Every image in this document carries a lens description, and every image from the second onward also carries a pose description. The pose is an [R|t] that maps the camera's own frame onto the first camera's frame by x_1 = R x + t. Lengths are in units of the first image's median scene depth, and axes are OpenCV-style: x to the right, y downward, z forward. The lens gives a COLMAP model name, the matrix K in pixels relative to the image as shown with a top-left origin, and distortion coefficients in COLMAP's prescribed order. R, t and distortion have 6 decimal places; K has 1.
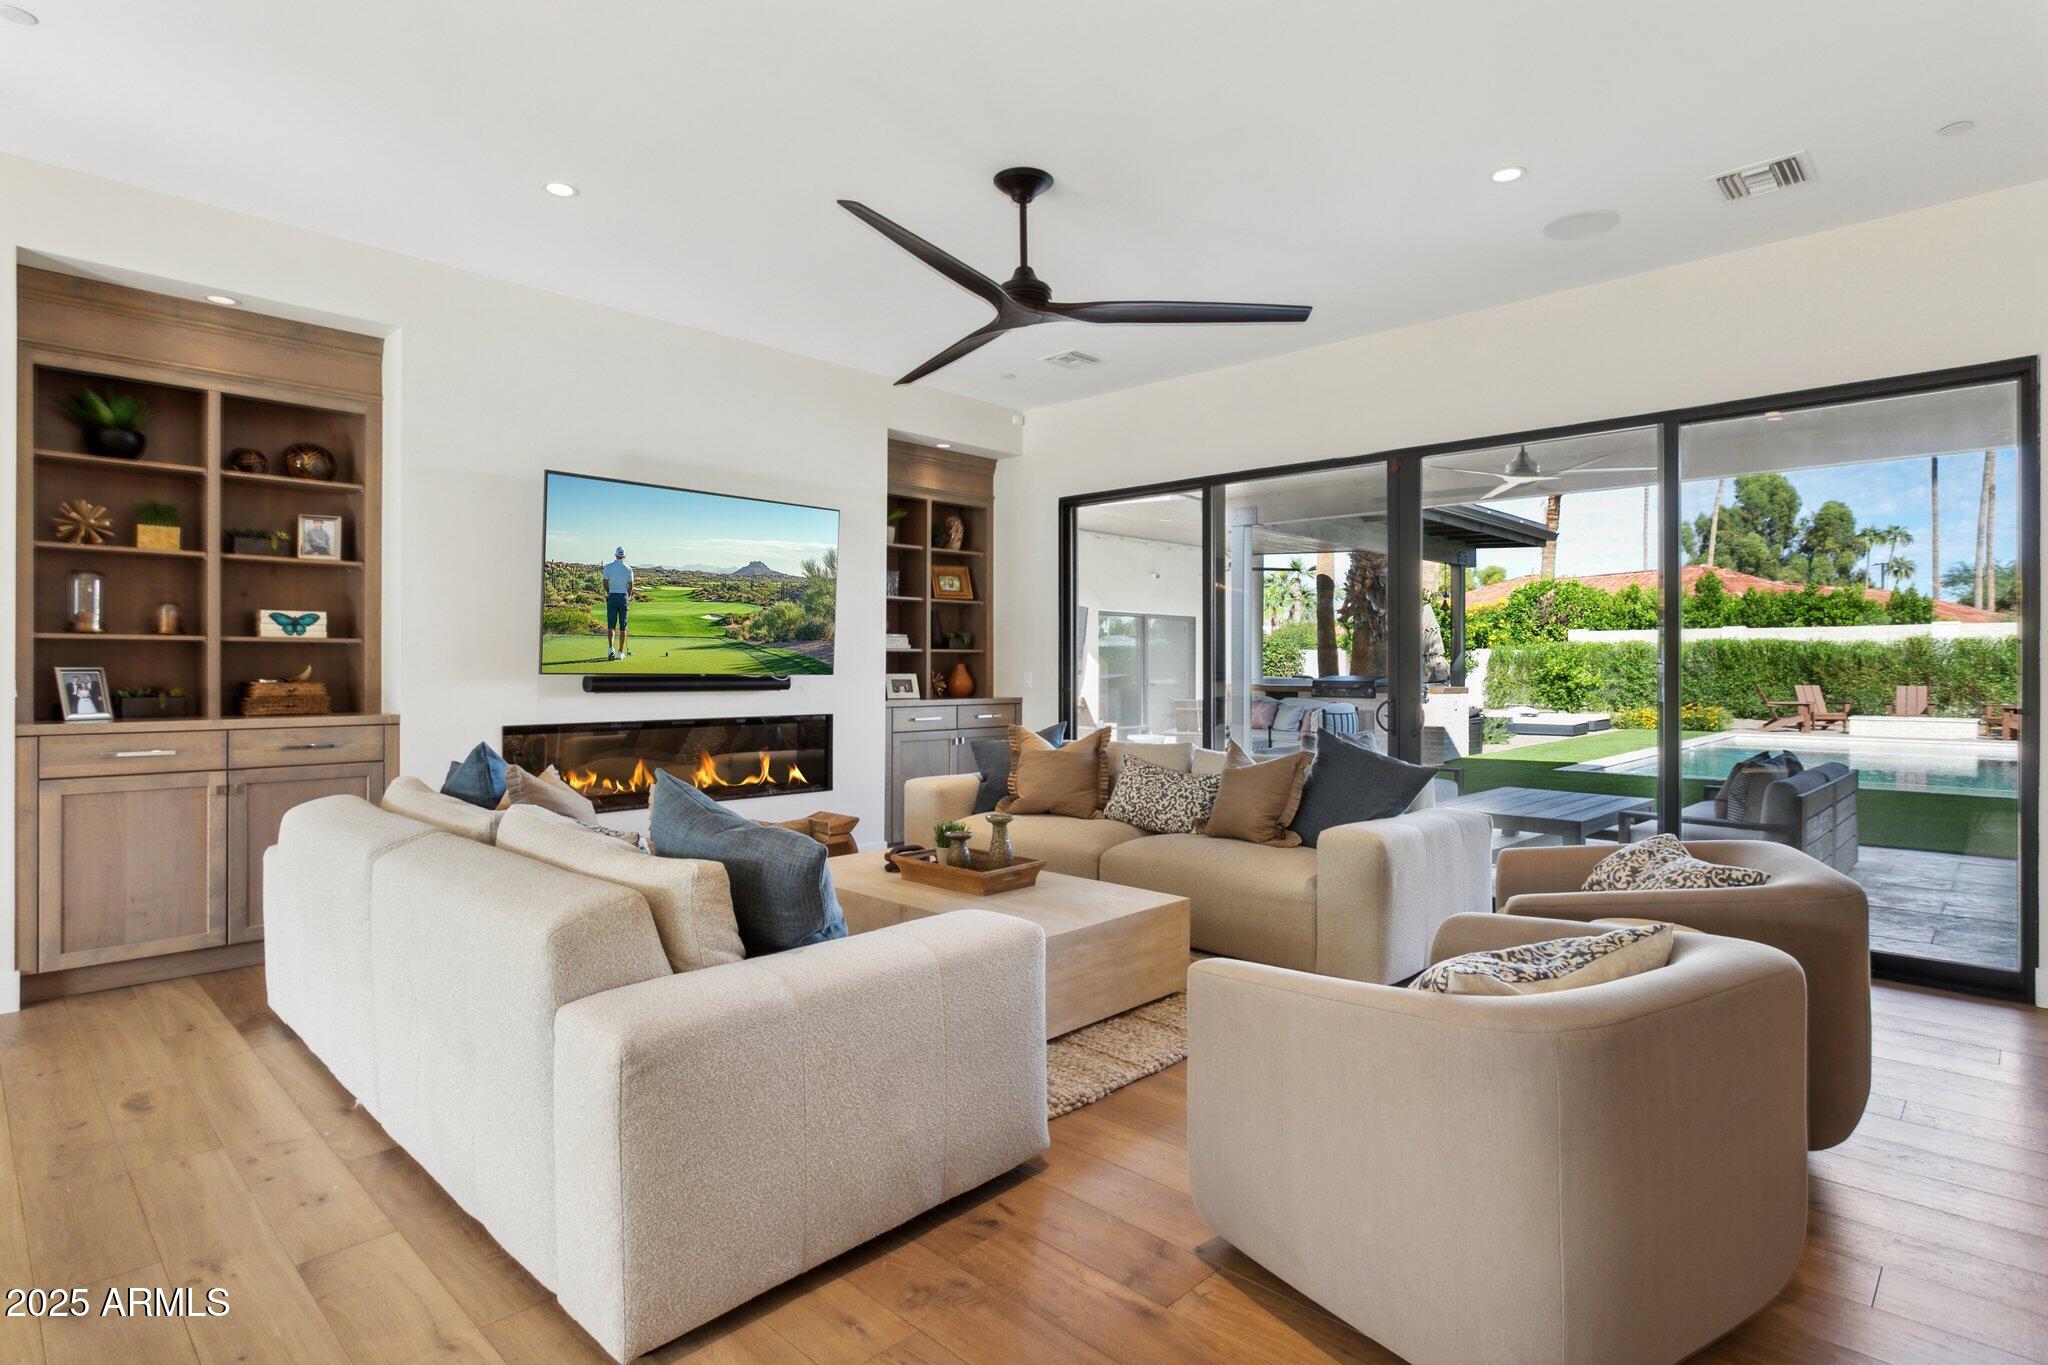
lens RADIAL K [[1042.8, 0, 1049.3], [0, 1042.8, 686.9], [0, 0, 1]] dist [-0.009987, 0.007770]
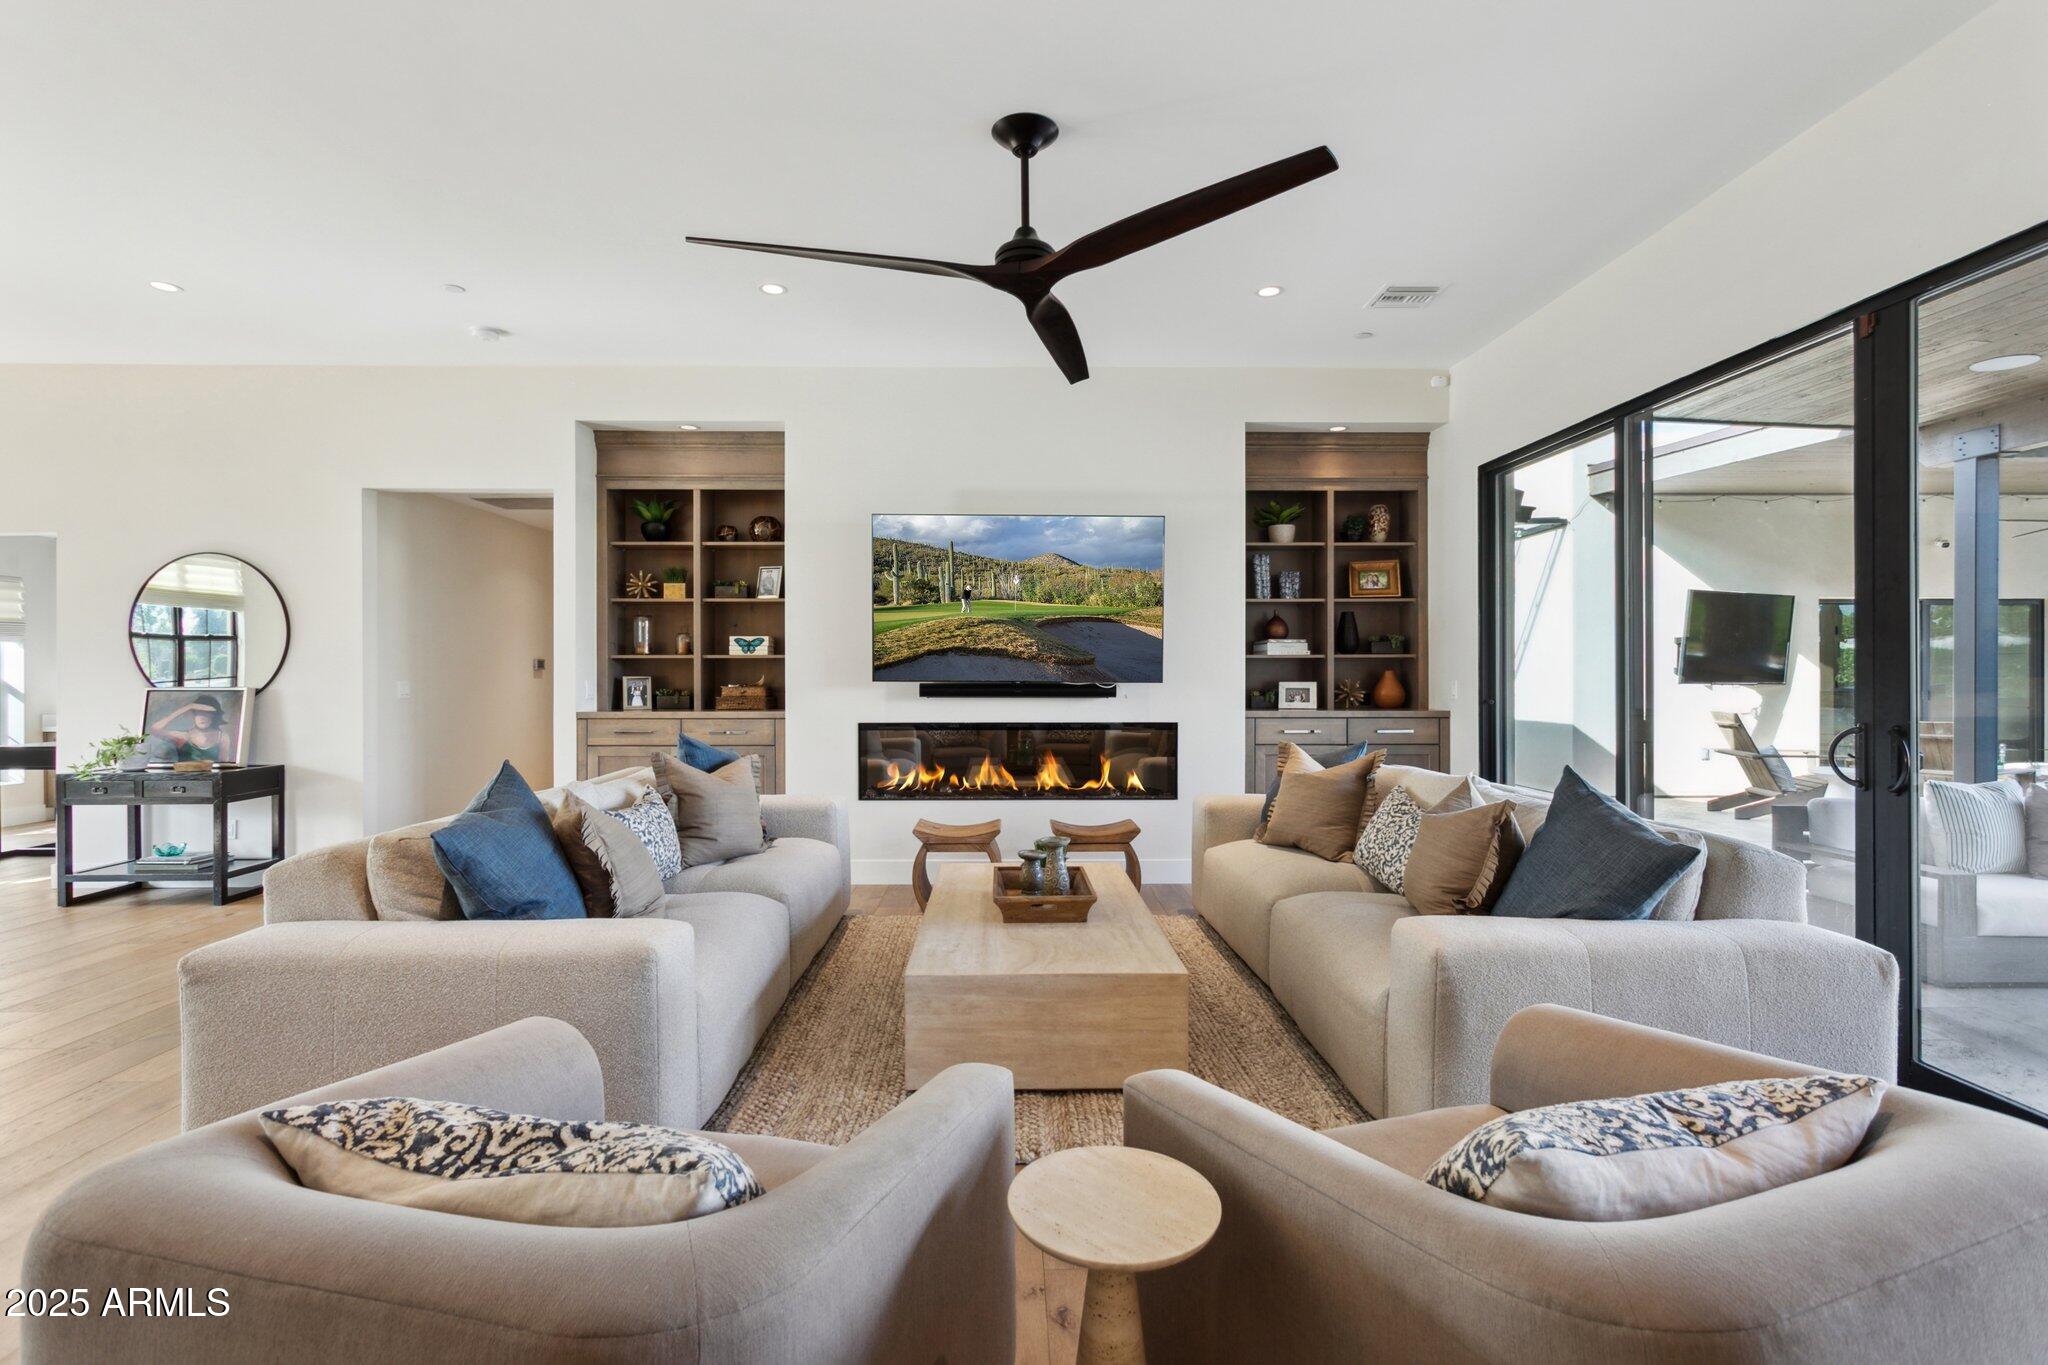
lens RADIAL K [[982.5, 0, 1028.5], [0, 982.5, 678.1], [0, 0, 1]] dist [0.001294, 0.002275]
pose [[0.701170, -0.000159, -0.712994, 0.400483], [-0.011174, 0.999875, -0.011212, -0.004783], [0.712907, 0.015829, 0.701080, 0.280282]]
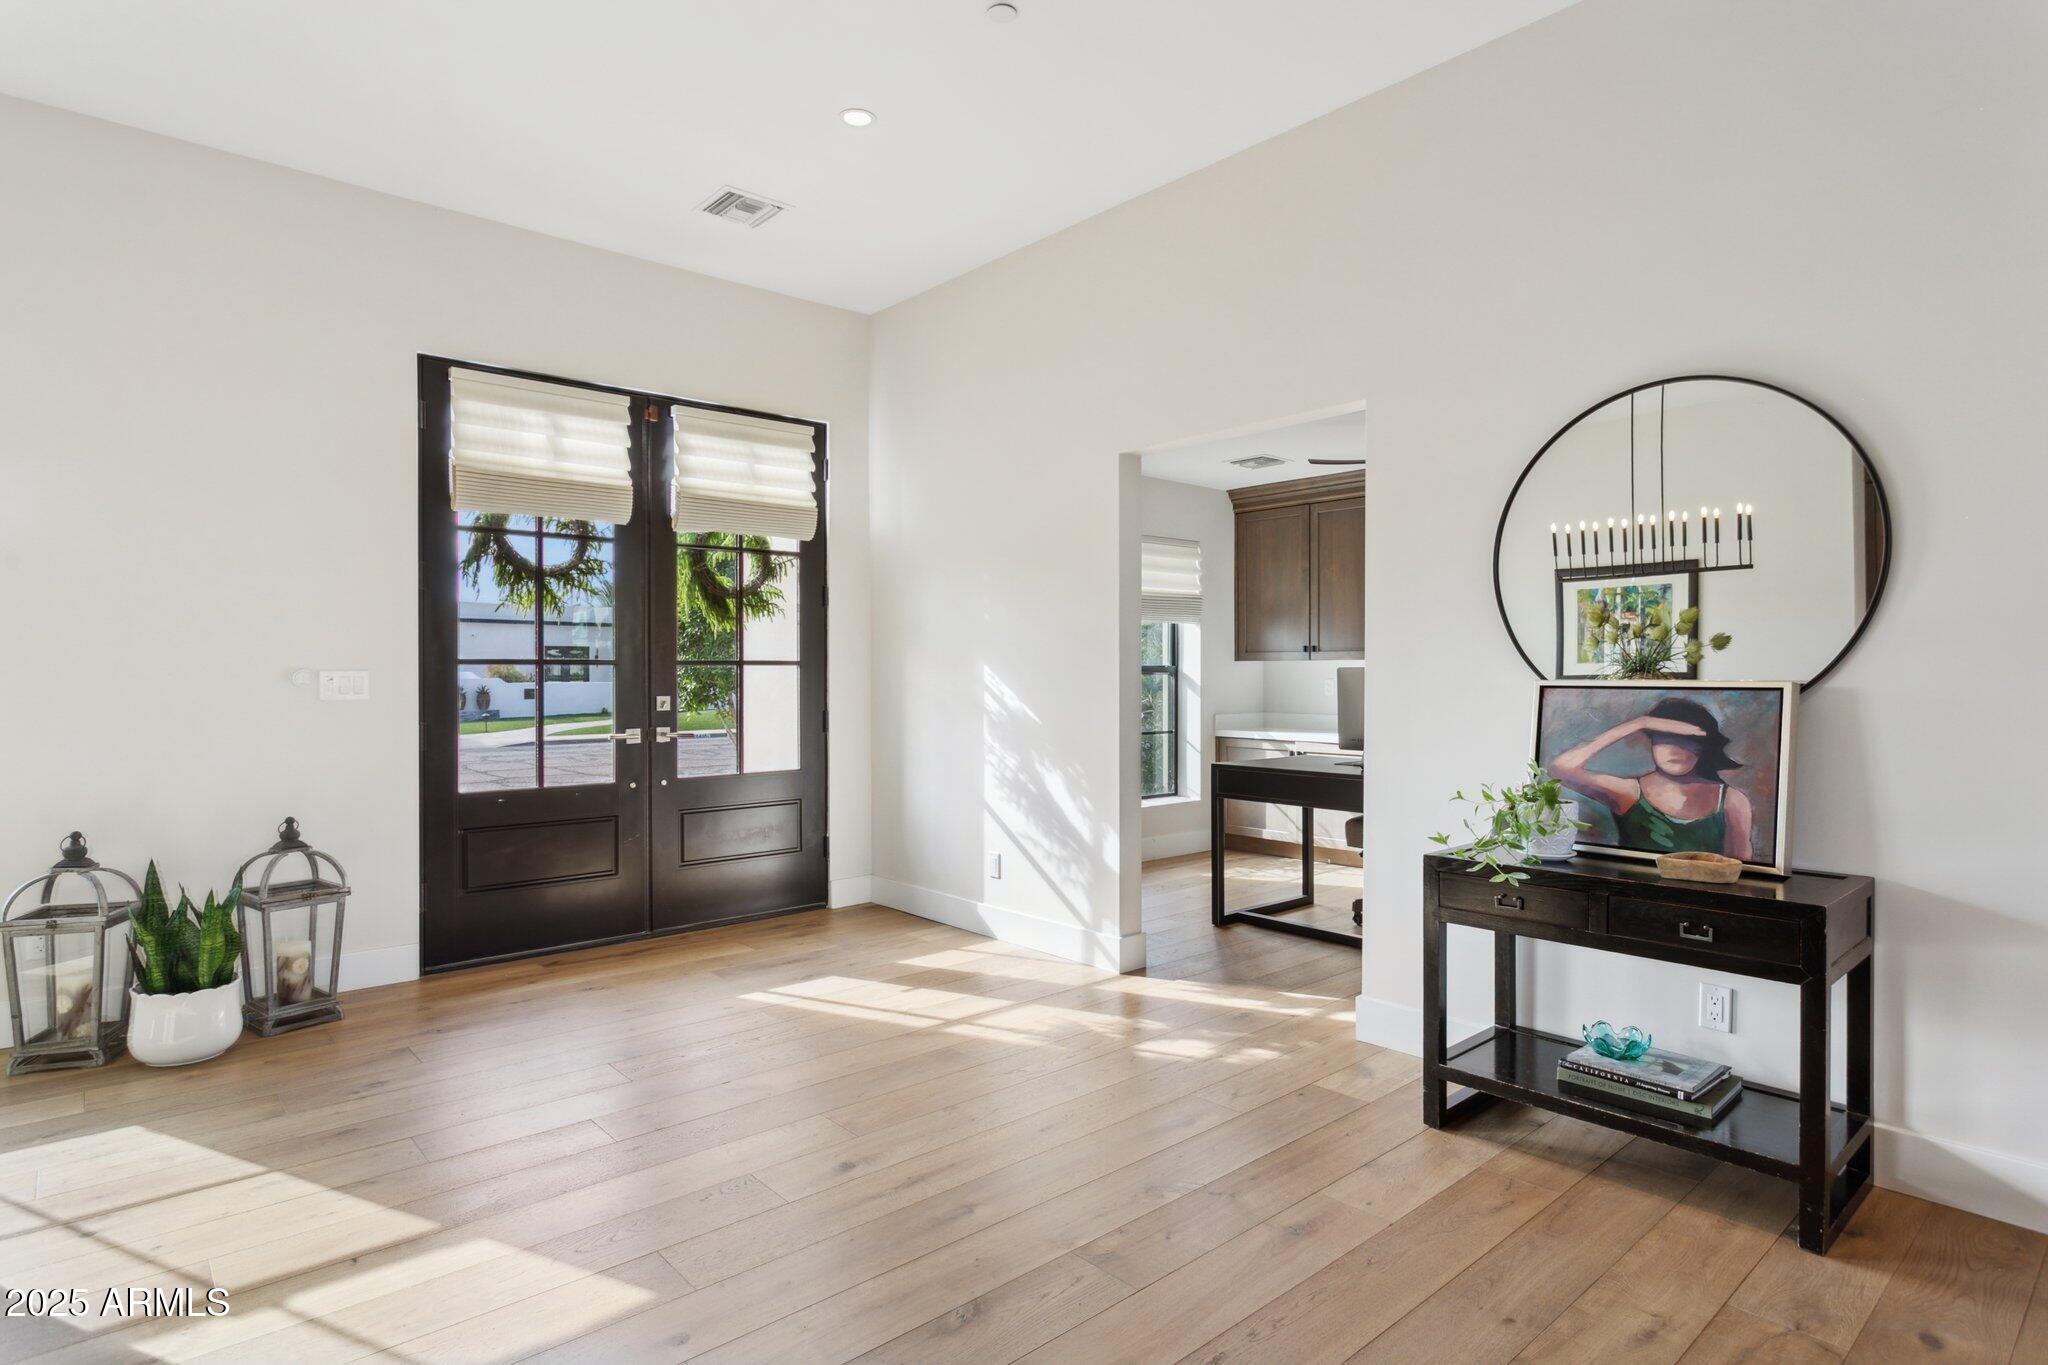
lens RADIAL K [[1064.3, 0, 994.2], [0, 1064.3, 690.3], [0, 0, 1]] dist [0.002209, -0.004978]
pose [[-0.096180, 0.014417, -0.995260, -0.383731], [-0.021249, 0.999637, 0.016534, 0.005362], [0.995137, 0.022738, -0.095839, 0.128731]]
